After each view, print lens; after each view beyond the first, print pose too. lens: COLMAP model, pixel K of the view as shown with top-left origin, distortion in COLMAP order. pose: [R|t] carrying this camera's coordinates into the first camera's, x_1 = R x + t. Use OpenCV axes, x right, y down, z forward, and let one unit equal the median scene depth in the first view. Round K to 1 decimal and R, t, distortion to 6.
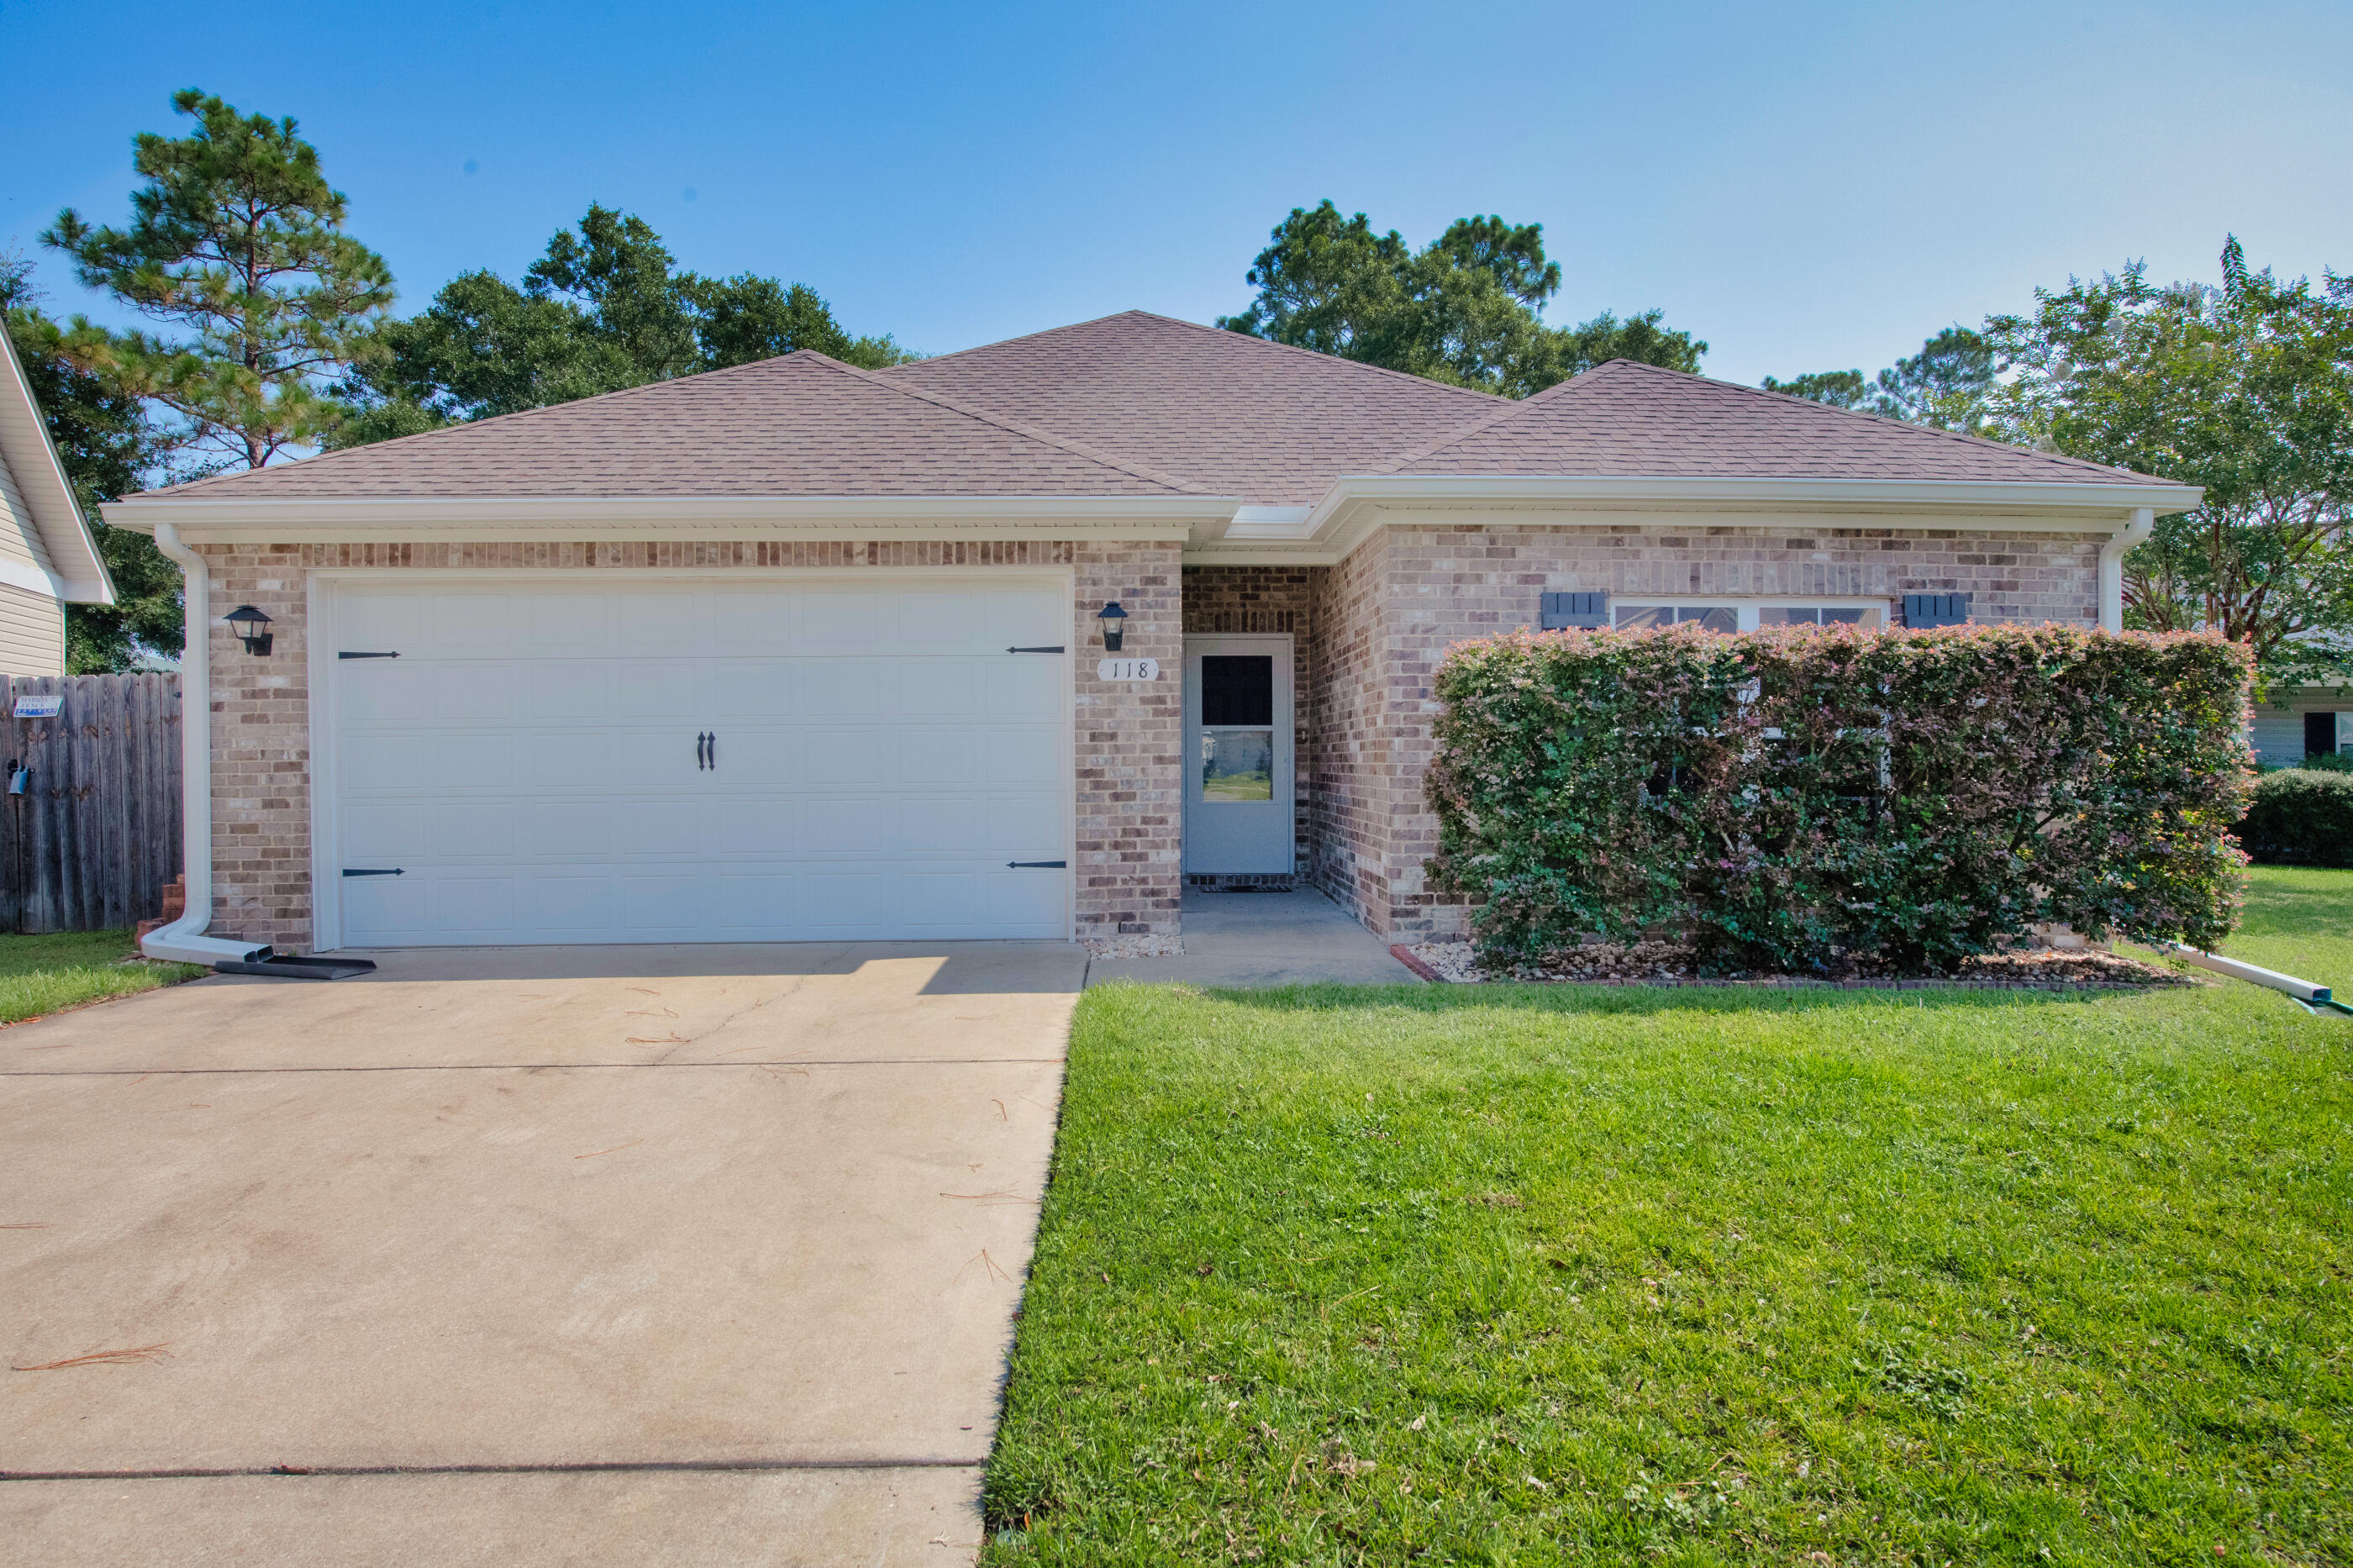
lens RADIAL K [[1295.9, 0, 1176.5], [0, 1295.9, 784.0], [0, 0, 1]] dist [-0.003510, 0.000207]
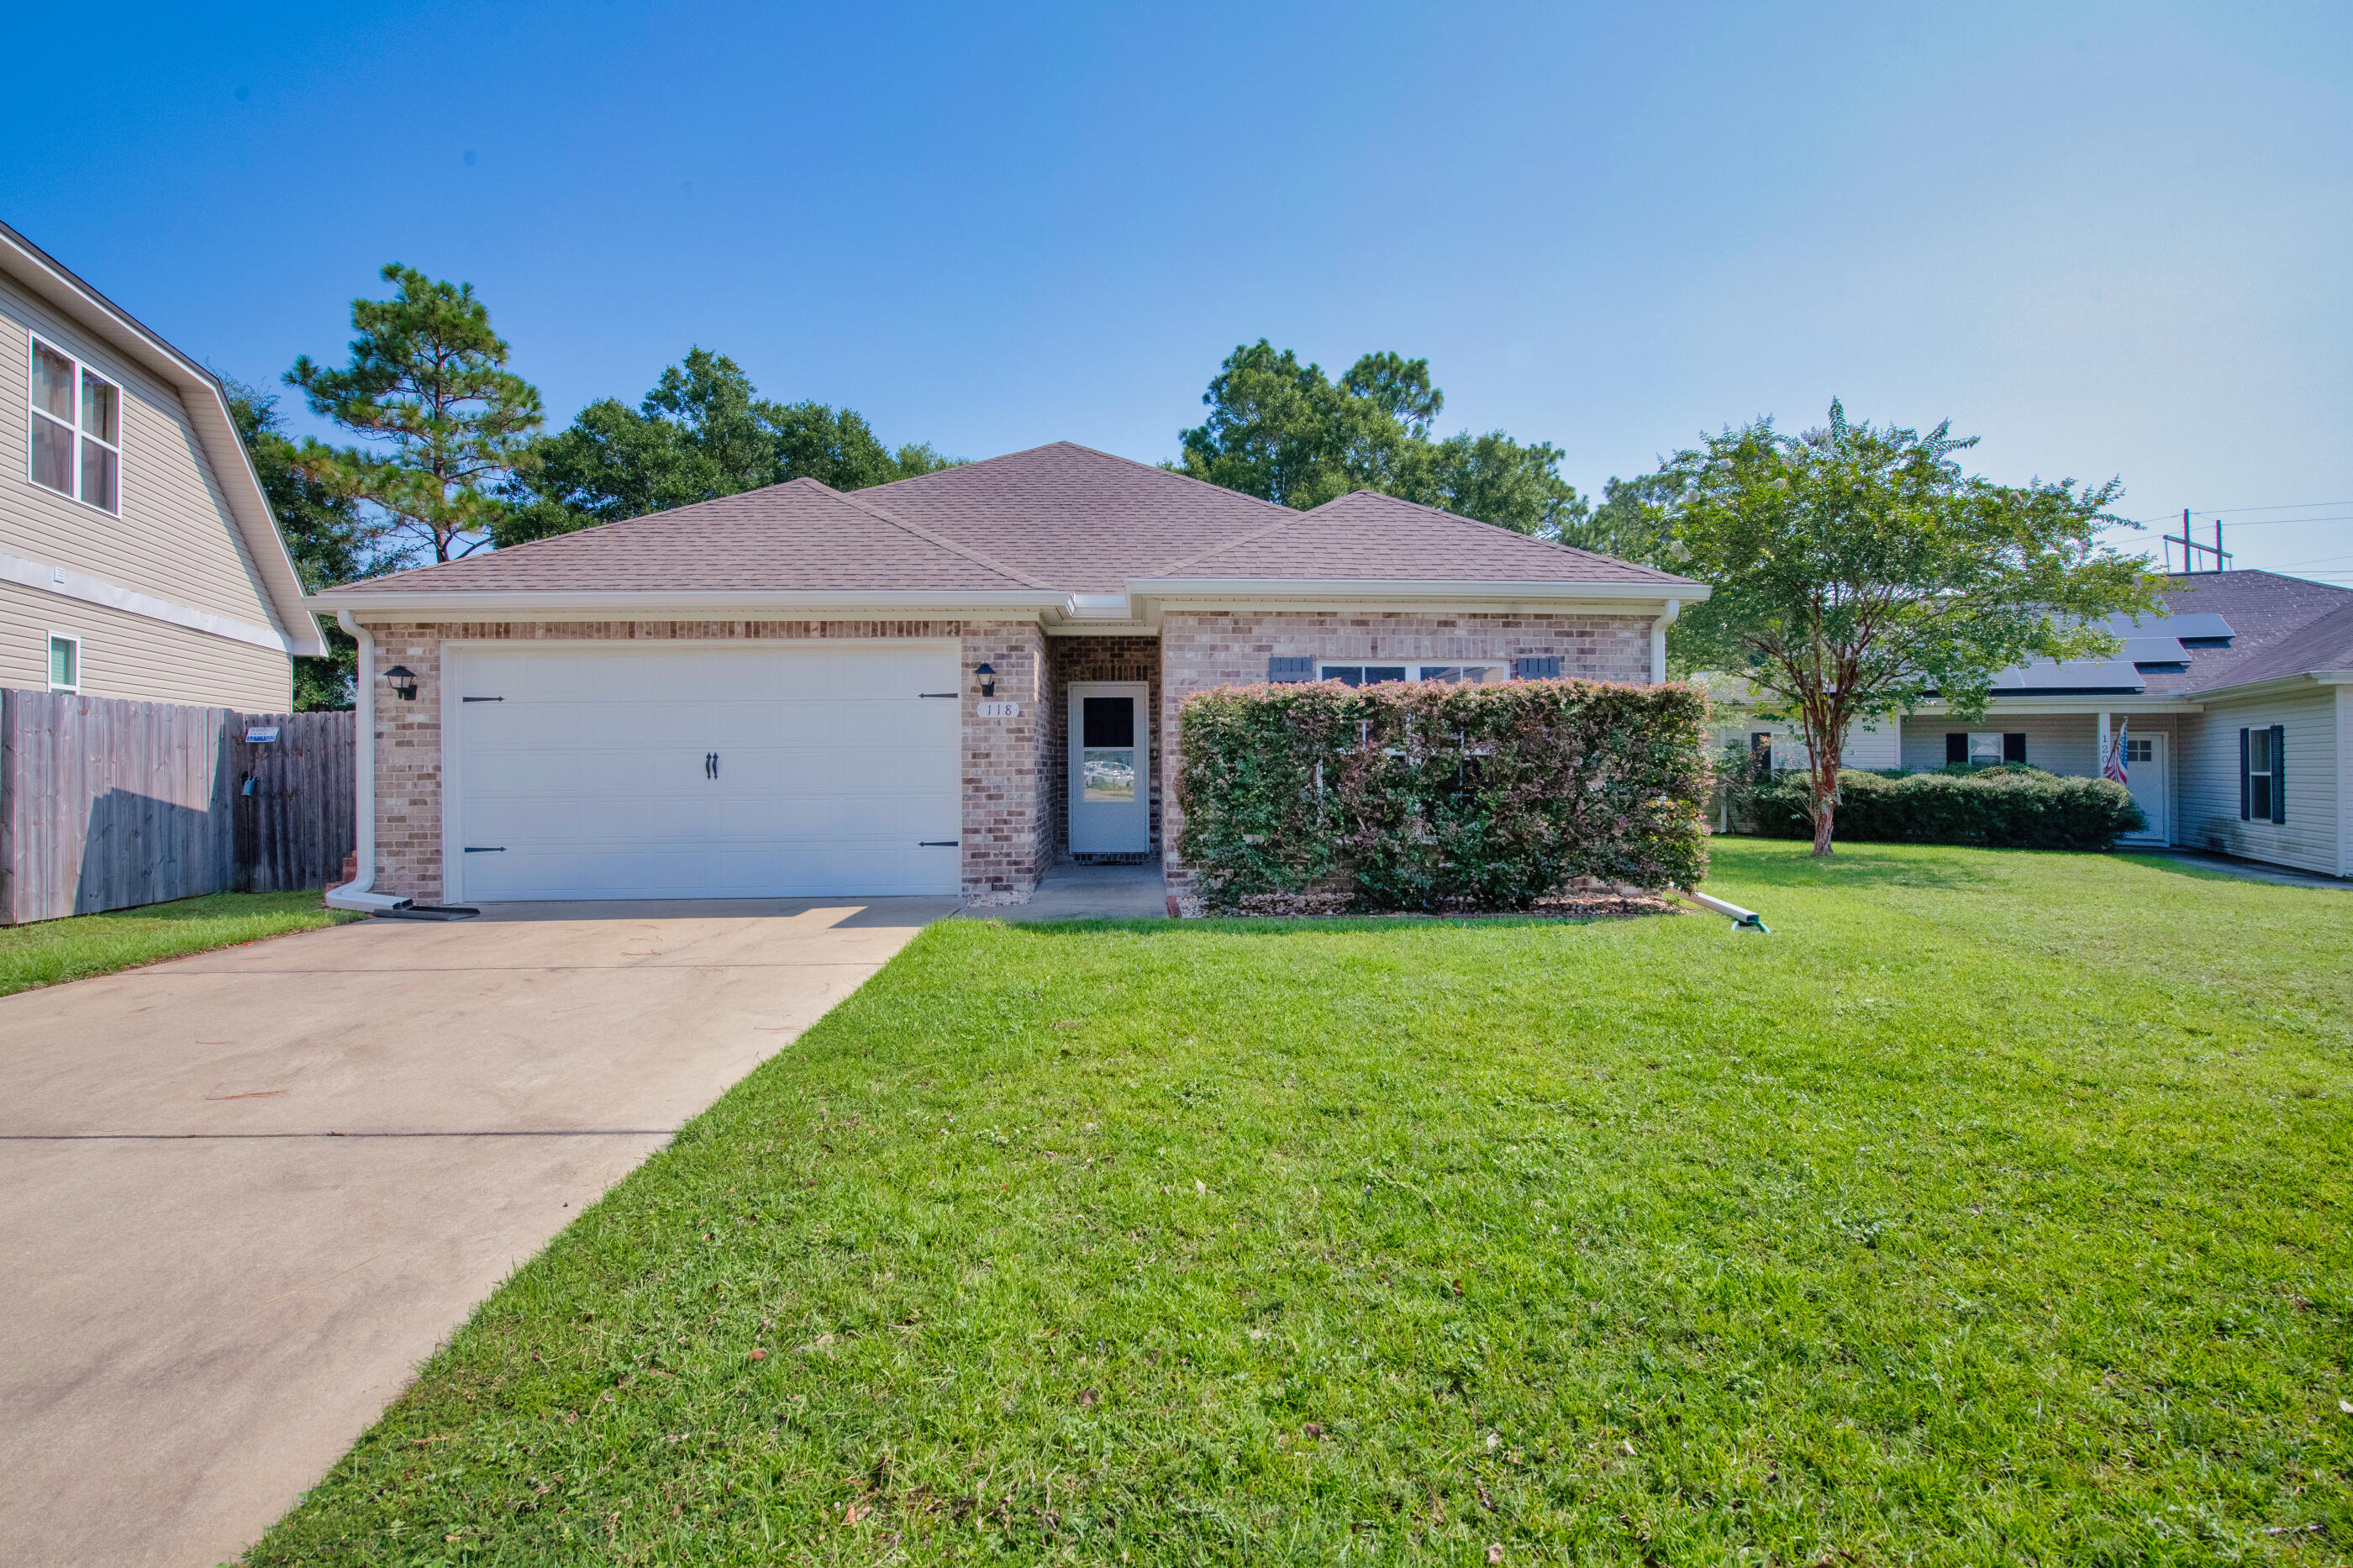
lens RADIAL K [[1035.8, 0, 1185.2], [0, 1035.8, 794.5], [0, 0, 1]] dist [0.000692, -0.015170]
pose [[0.999986, -0.000568, -0.005250, 0.168689], [0.000590, 0.999991, 0.004306, 0.002077], [0.005247, -0.004309, 0.999977, -0.151334]]
